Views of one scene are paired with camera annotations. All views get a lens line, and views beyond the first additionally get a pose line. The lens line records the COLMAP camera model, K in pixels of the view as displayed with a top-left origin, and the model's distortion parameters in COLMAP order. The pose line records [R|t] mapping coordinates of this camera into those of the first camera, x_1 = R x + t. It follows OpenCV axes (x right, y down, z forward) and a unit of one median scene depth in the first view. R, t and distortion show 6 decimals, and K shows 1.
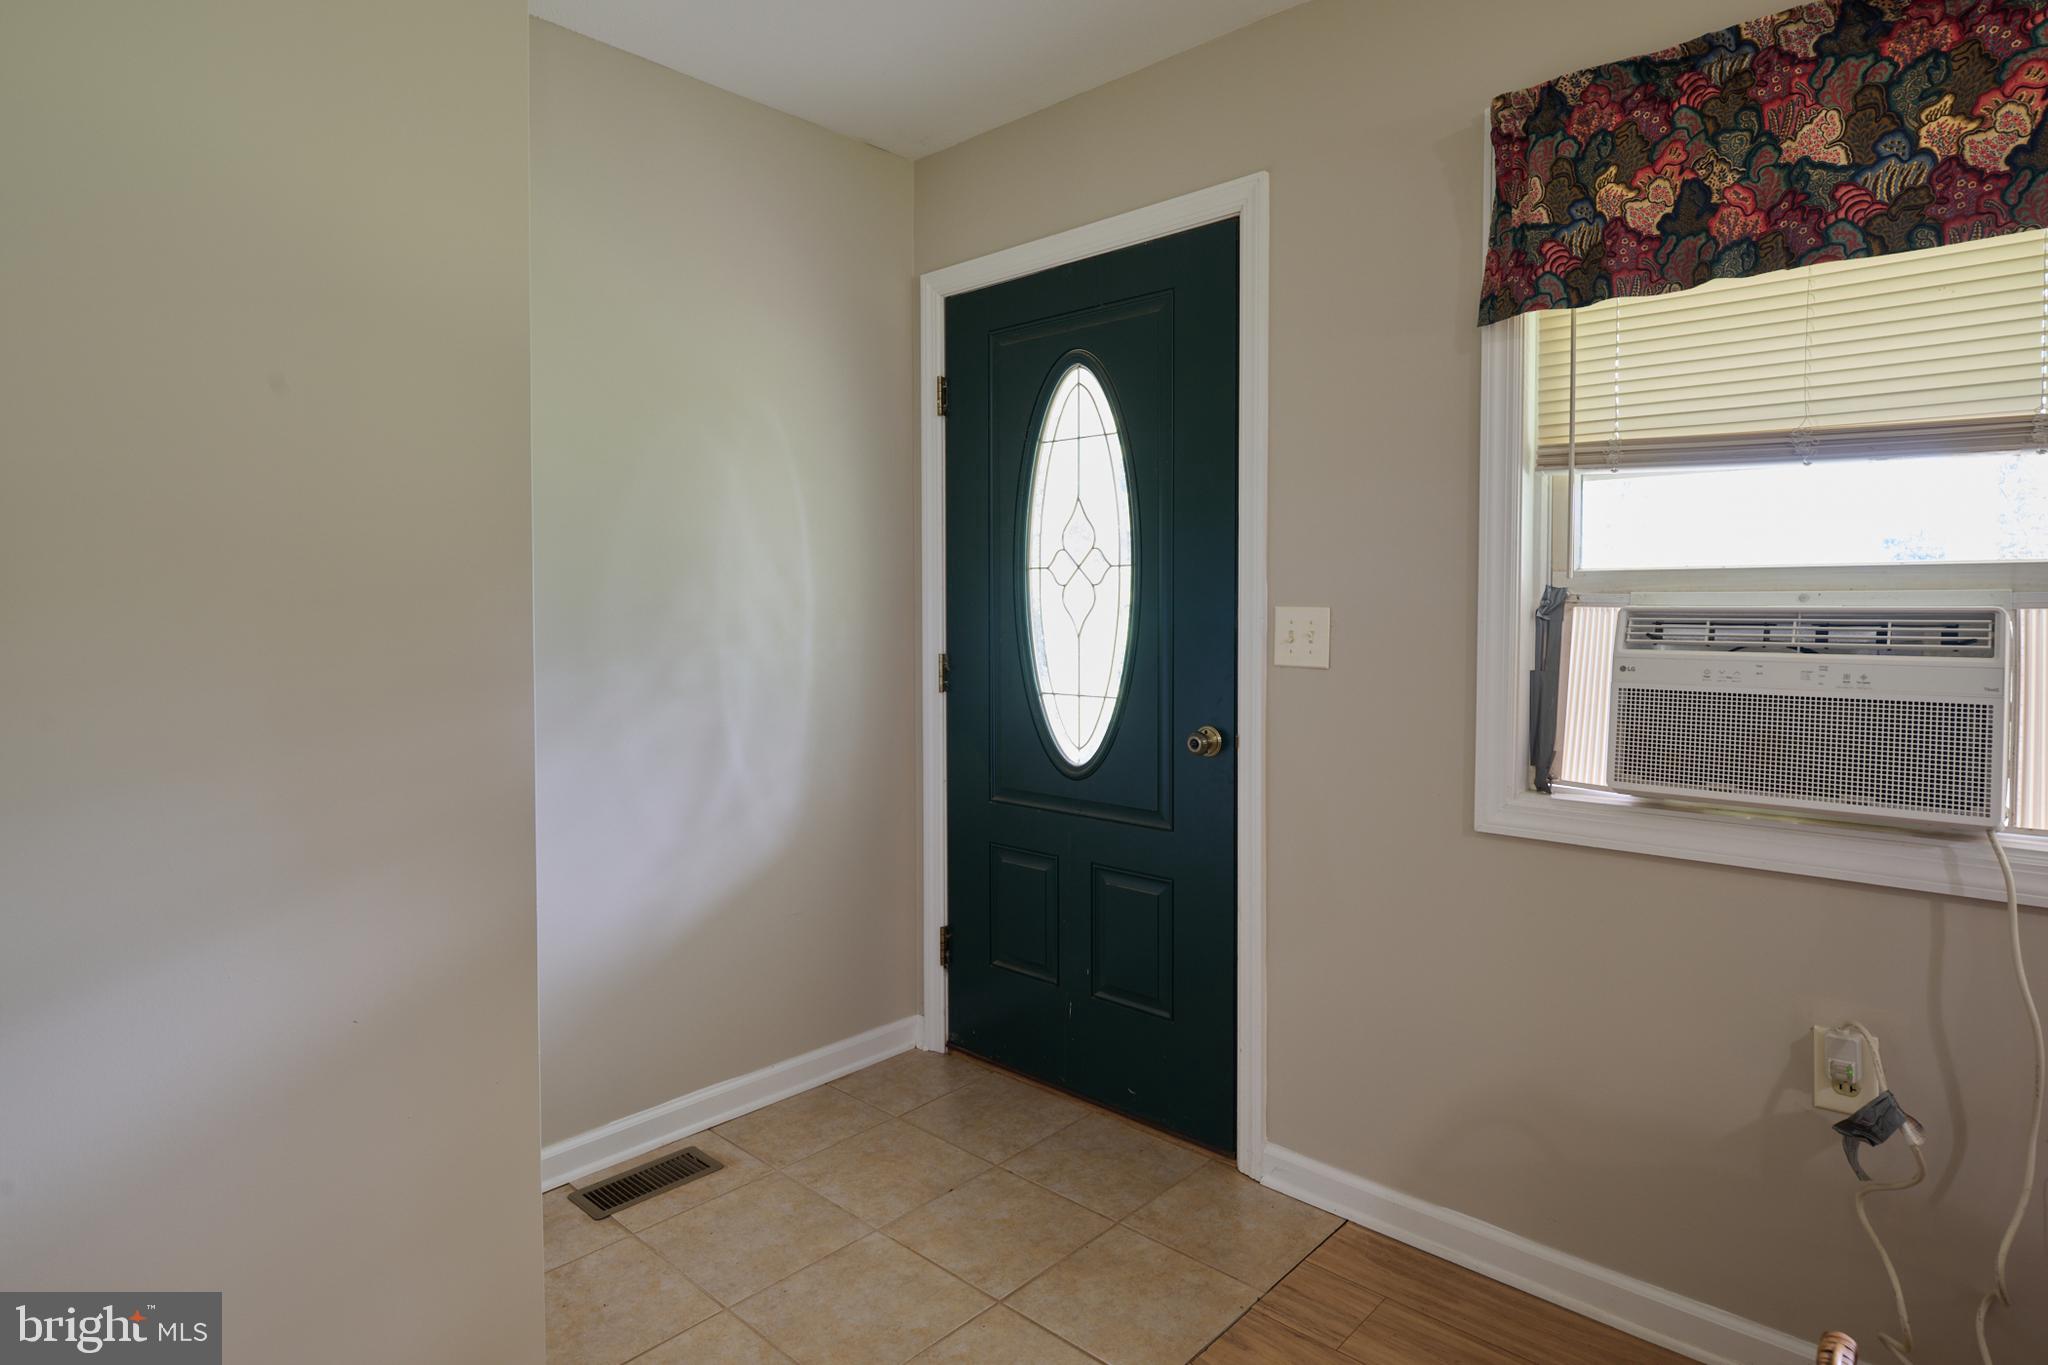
lens RADIAL K [[1108.3, 0, 1022.3], [0, 1108.3, 656.8], [0, 0, 1]] dist [-0.000286, -0.006767]
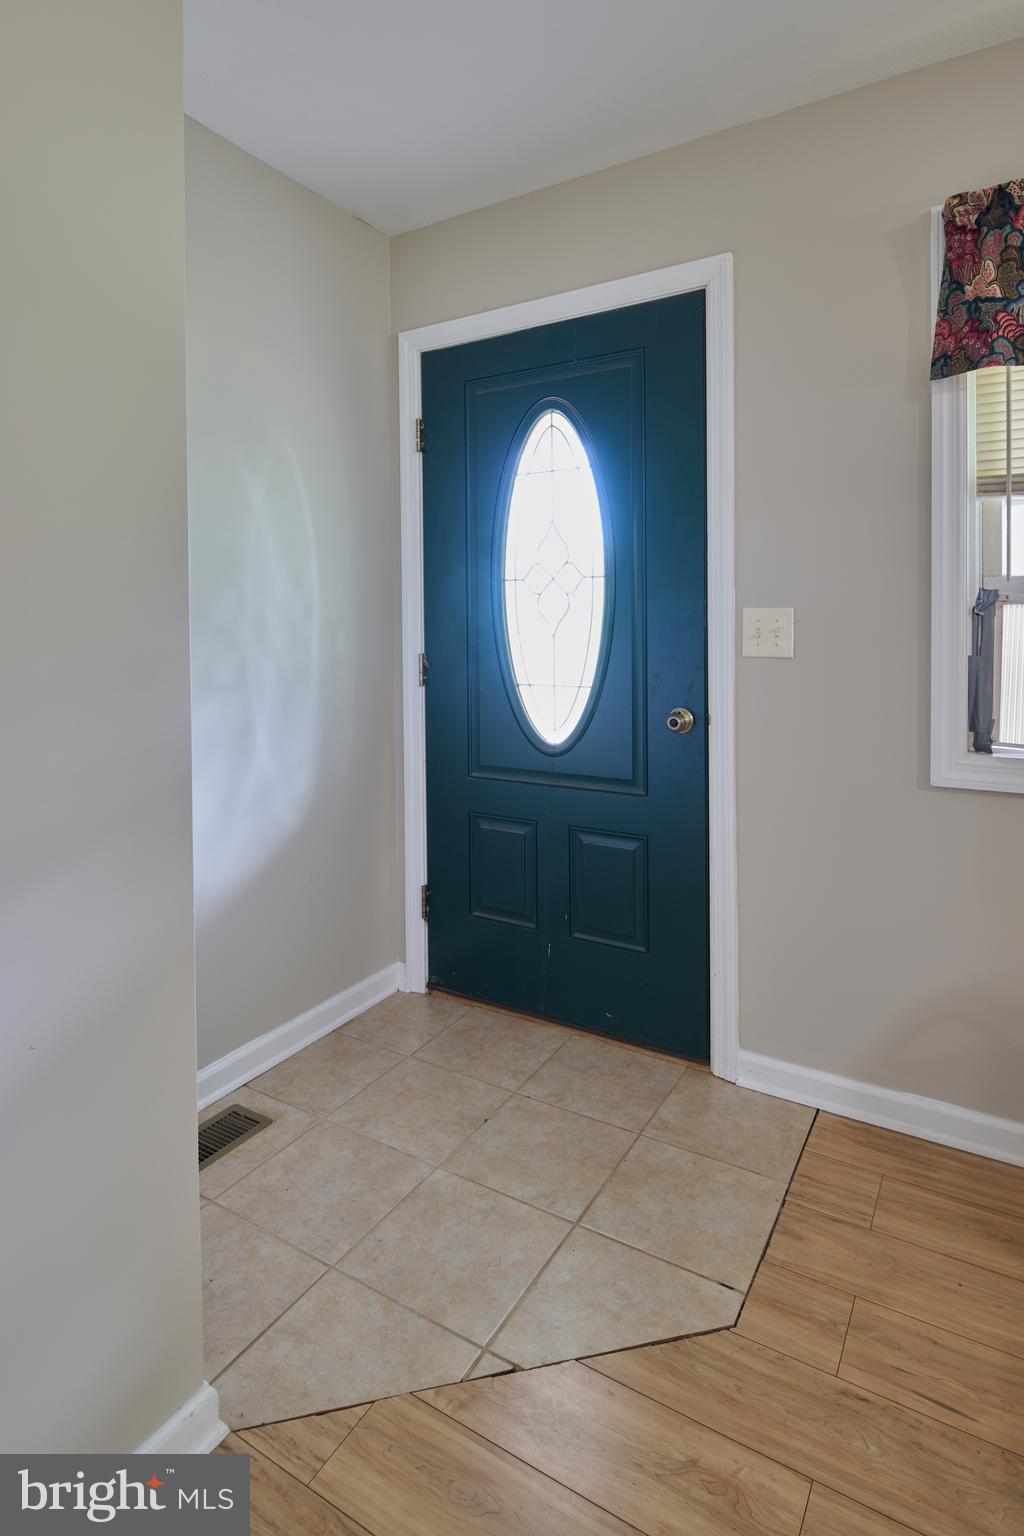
lens RADIAL K [[831.2, 0, 478.6], [0, 831.2, 650.0], [0, 0, 1]] dist [-0.000286, -0.006767]
pose [[0.982857, -0.013345, 0.183884, -0.227097], [0.016095, 0.999780, -0.013472, 0.008317], [-0.183664, 0.016200, 0.982856, 0.154795]]
